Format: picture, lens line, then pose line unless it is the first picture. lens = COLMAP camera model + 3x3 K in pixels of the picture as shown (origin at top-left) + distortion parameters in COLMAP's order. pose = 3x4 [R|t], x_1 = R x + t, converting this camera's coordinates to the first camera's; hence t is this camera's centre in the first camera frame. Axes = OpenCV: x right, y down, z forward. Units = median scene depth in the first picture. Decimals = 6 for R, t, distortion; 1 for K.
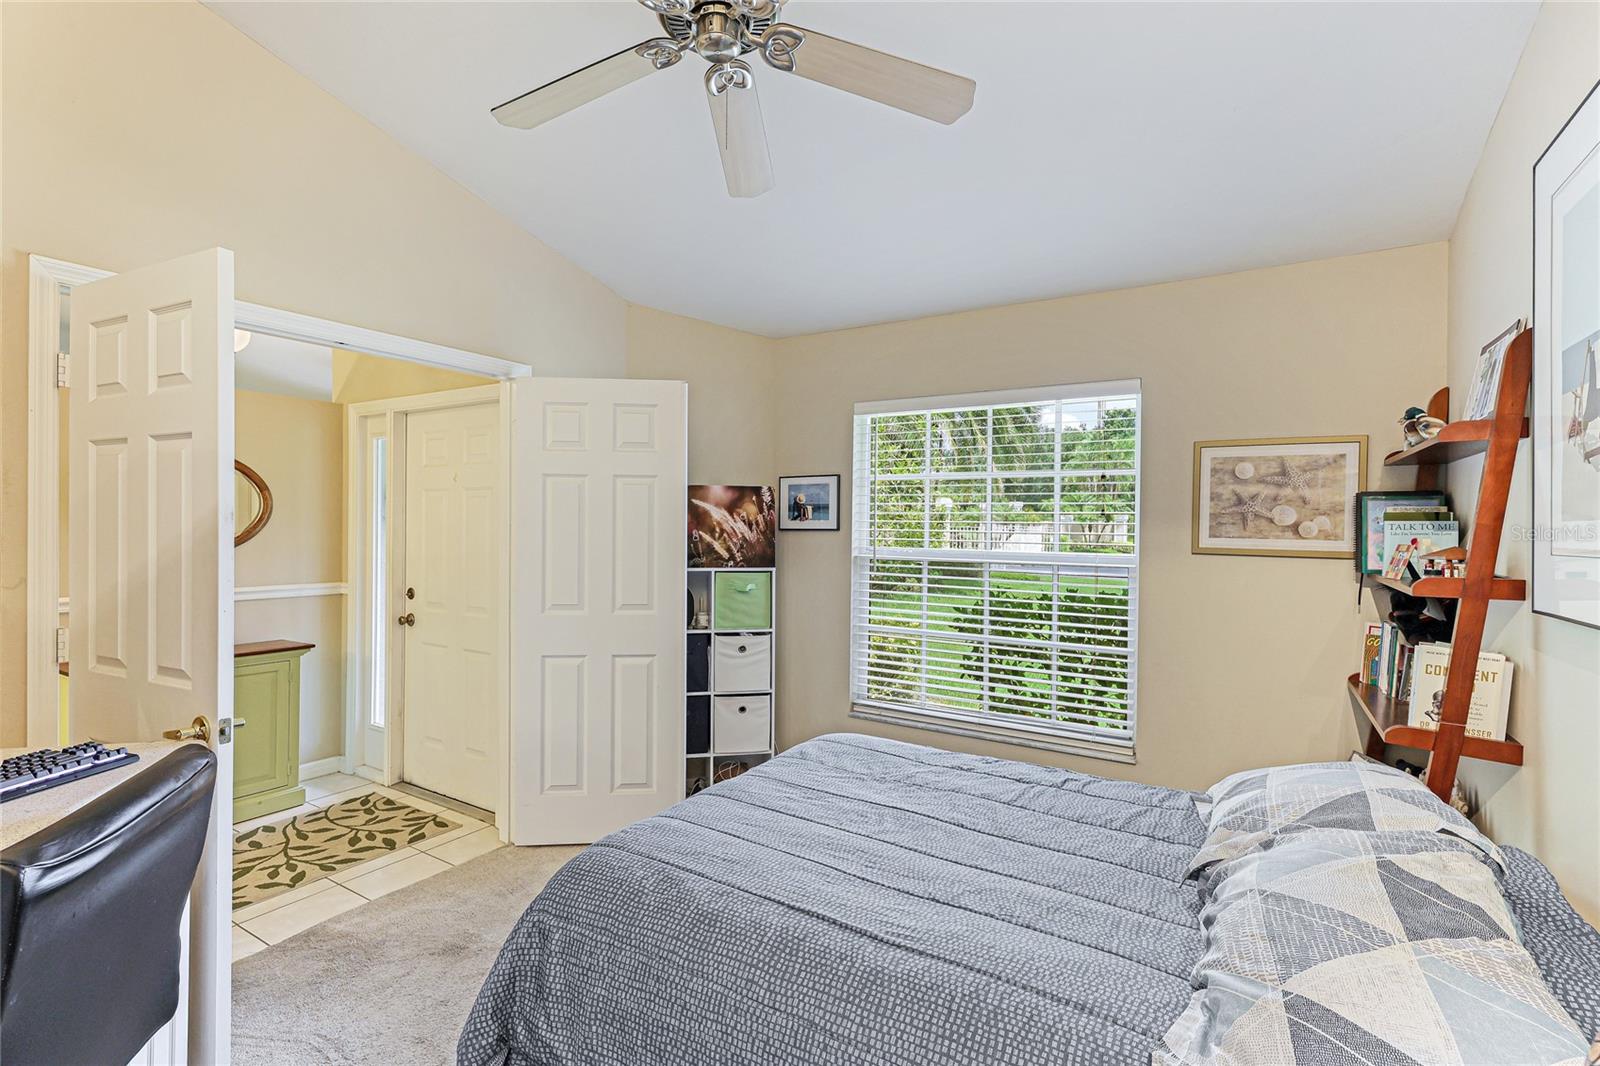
lens RADIAL K [[744.9, 0, 790.4], [0, 744.9, 524.0], [0, 0, 1]] dist [0.008455, -0.000279]
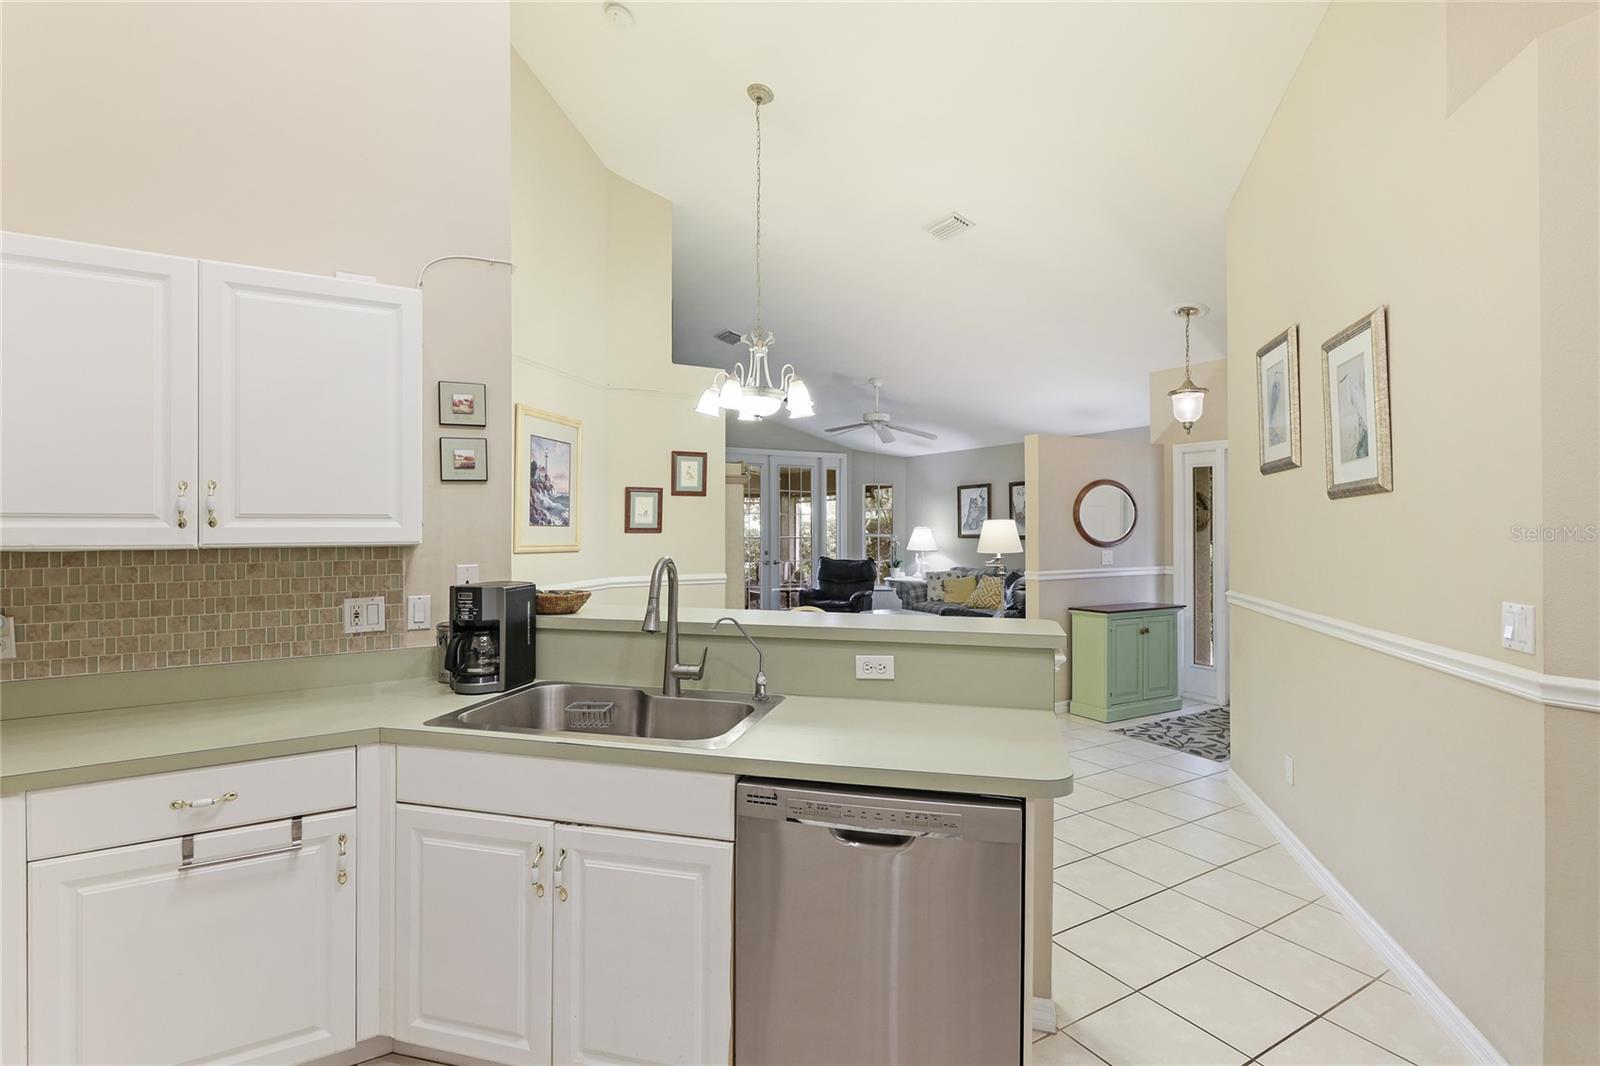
lens RADIAL K [[744.9, 0, 790.4], [0, 744.9, 524.0], [0, 0, 1]] dist [0.008455, -0.000279]
pose [[0.886618, -0.009214, -0.462410, -0.705869], [0.004134, 0.999919, -0.011997, 0.012492], [0.462484, 0.008725, 0.886585, -0.786831]]
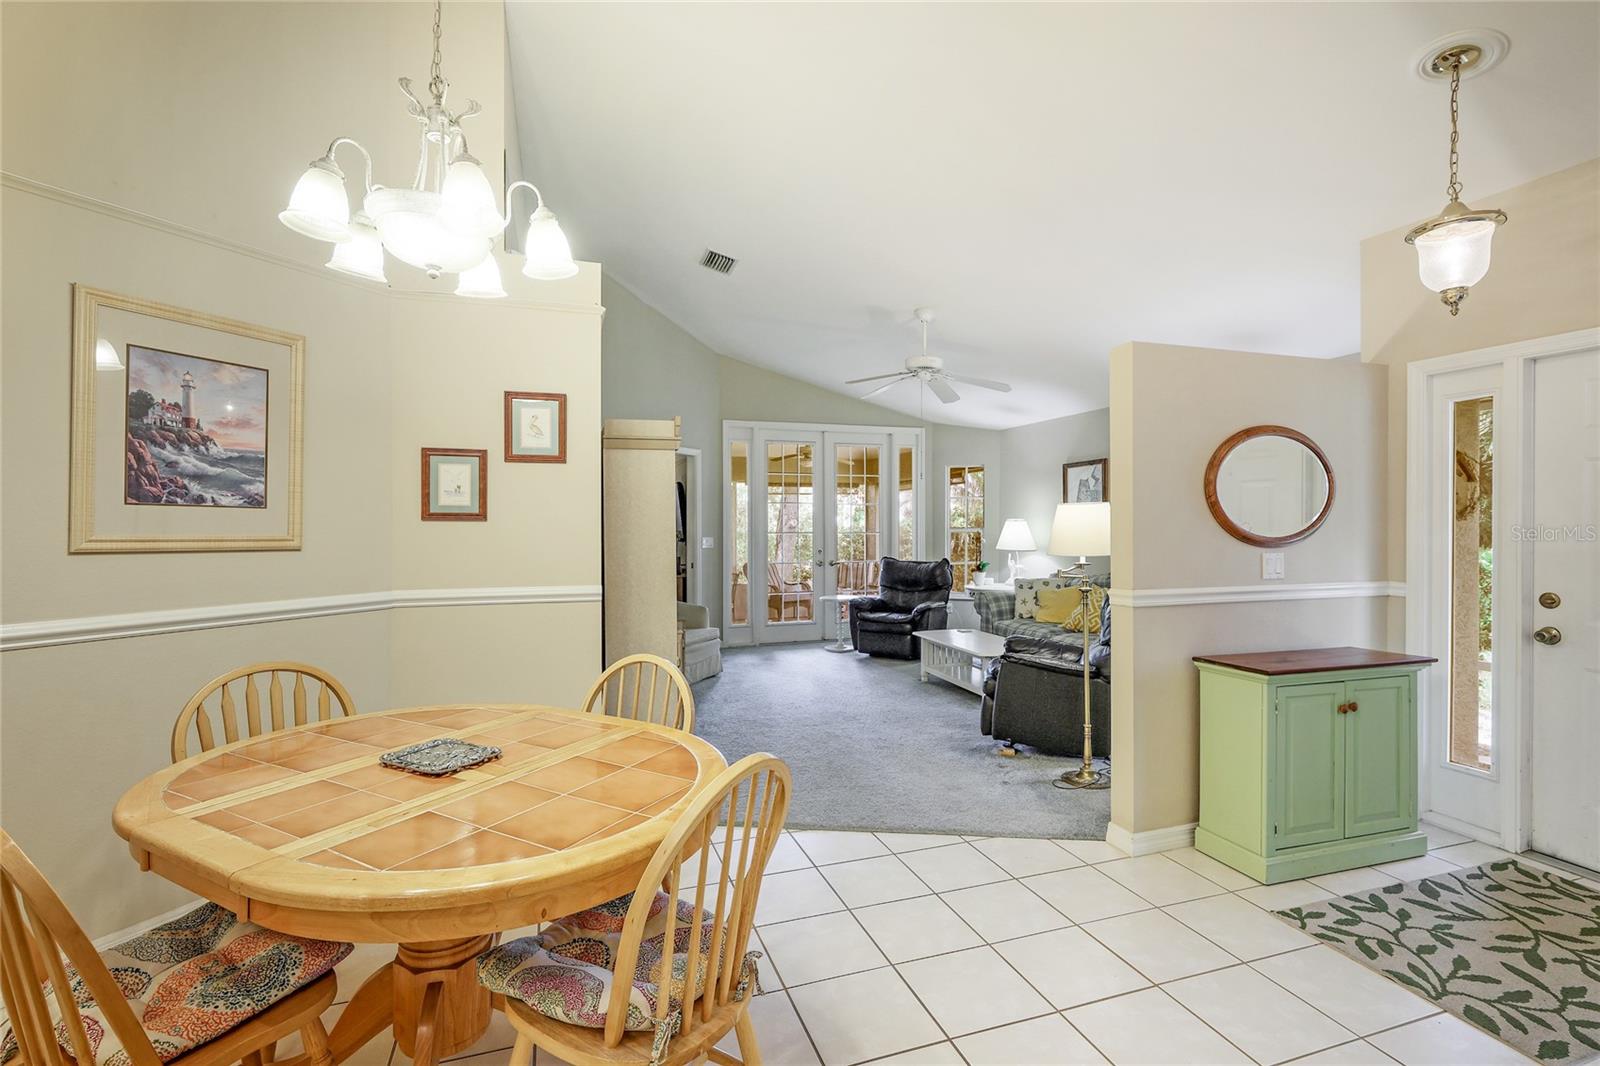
lens RADIAL K [[723.7, 0, 797.0], [0, 723.7, 529.1], [0, 0, 1]] dist [-0.002044, 0.000026]
pose [[0.775533, -0.004065, -0.631294, -0.741913], [0.002875, 0.999992, -0.002908, 0.025452], [0.631301, 0.000441, 0.775538, -0.035051]]
